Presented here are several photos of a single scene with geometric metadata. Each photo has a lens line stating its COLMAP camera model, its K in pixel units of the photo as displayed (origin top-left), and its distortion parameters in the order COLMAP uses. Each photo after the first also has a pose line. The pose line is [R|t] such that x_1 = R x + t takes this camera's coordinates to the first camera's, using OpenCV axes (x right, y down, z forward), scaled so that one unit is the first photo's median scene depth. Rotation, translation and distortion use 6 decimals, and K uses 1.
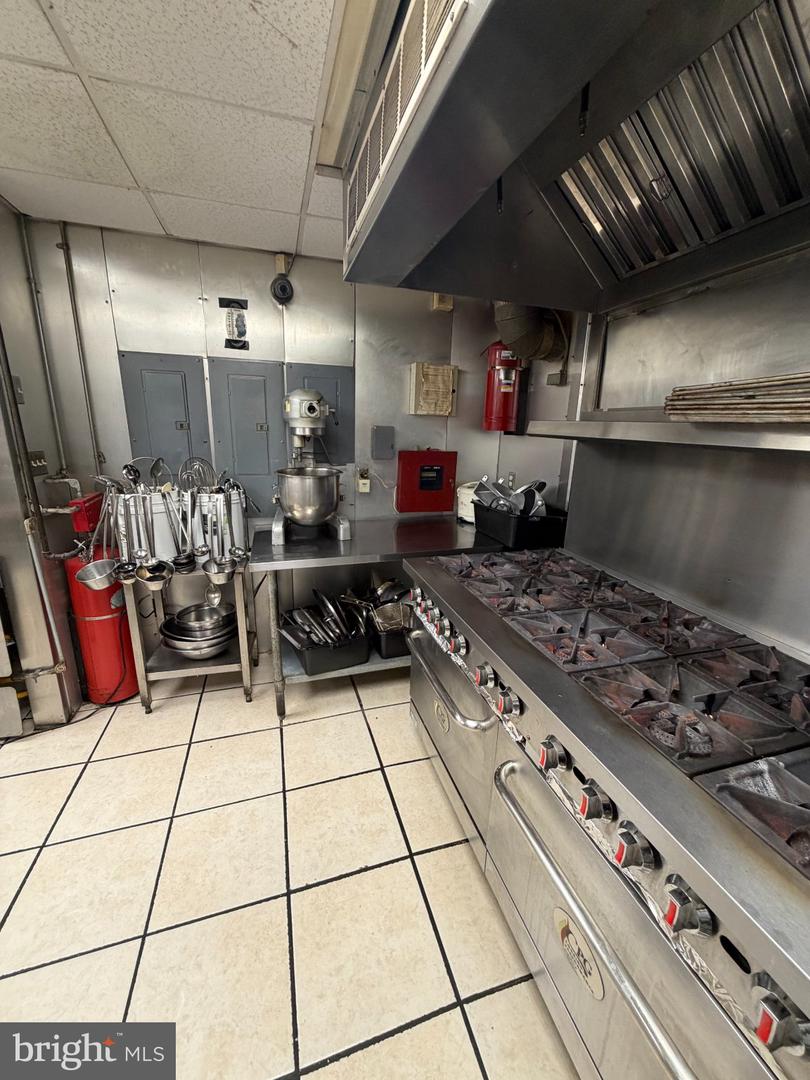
lens RADIAL K [[434.9, 0, 406.6], [0, 434.9, 541.0], [0, 0, 1]] dist [-0.001975, 0.000110]
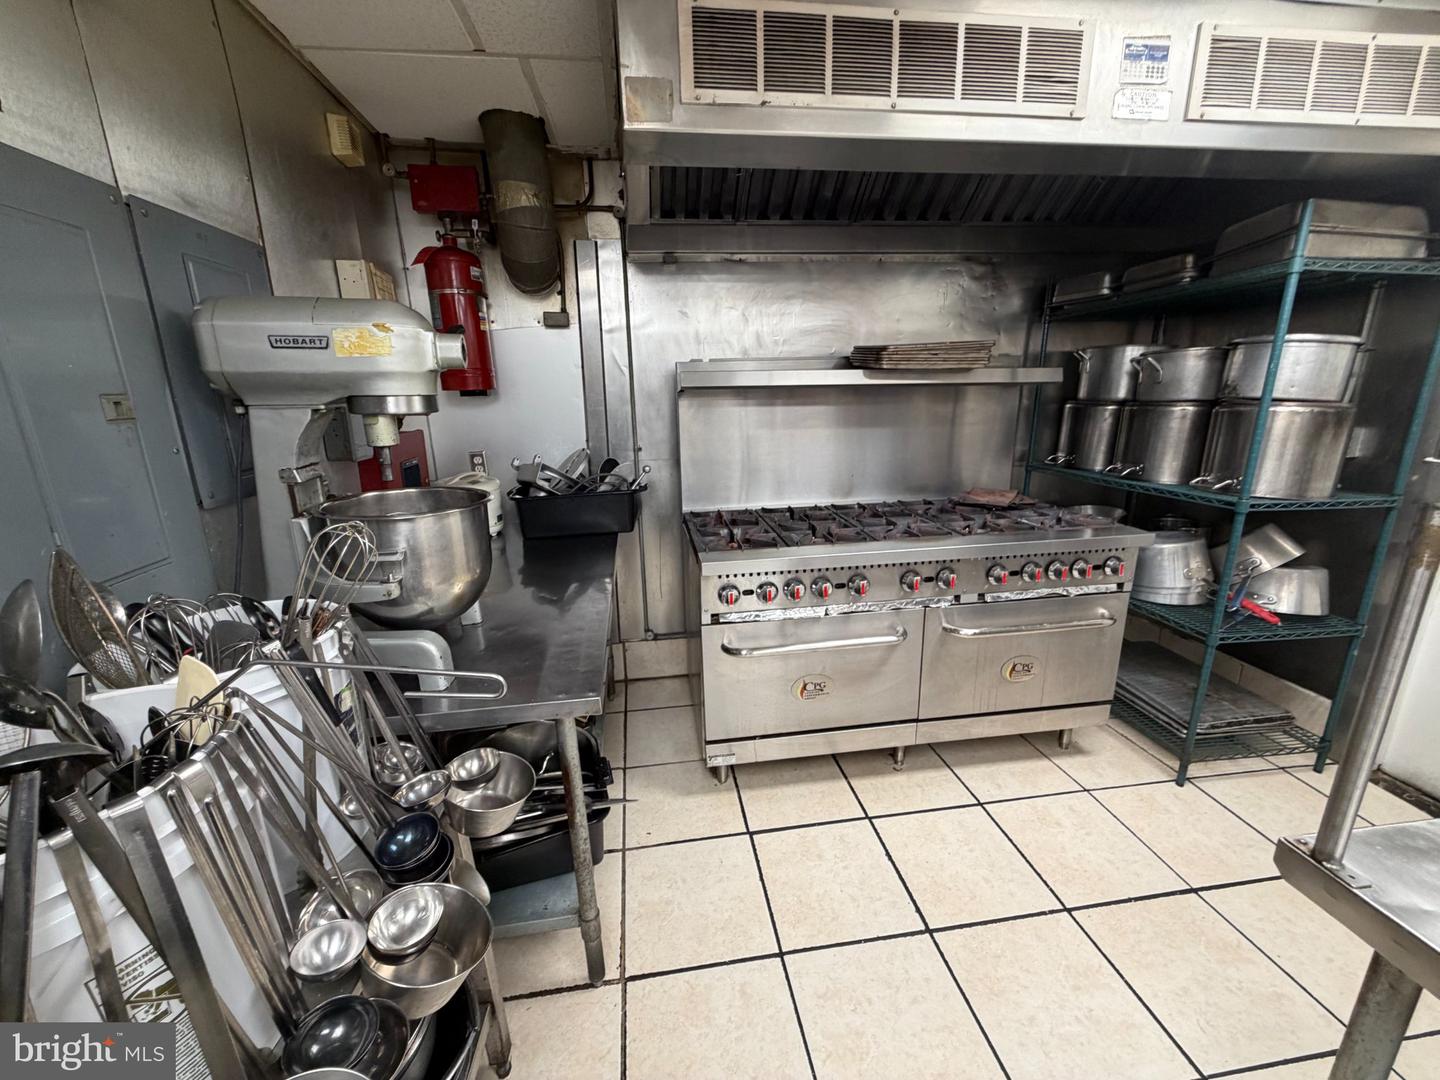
lens RADIAL K [[579.8, 0, 720.4], [0, 579.8, 539.2], [0, 0, 1]] dist [-0.001975, 0.000110]
pose [[0.147581, -0.291580, 0.945093, -1.096074], [0.281968, 0.928305, 0.242370, -0.262816], [-0.948005, 0.230717, 0.219217, 0.900346]]
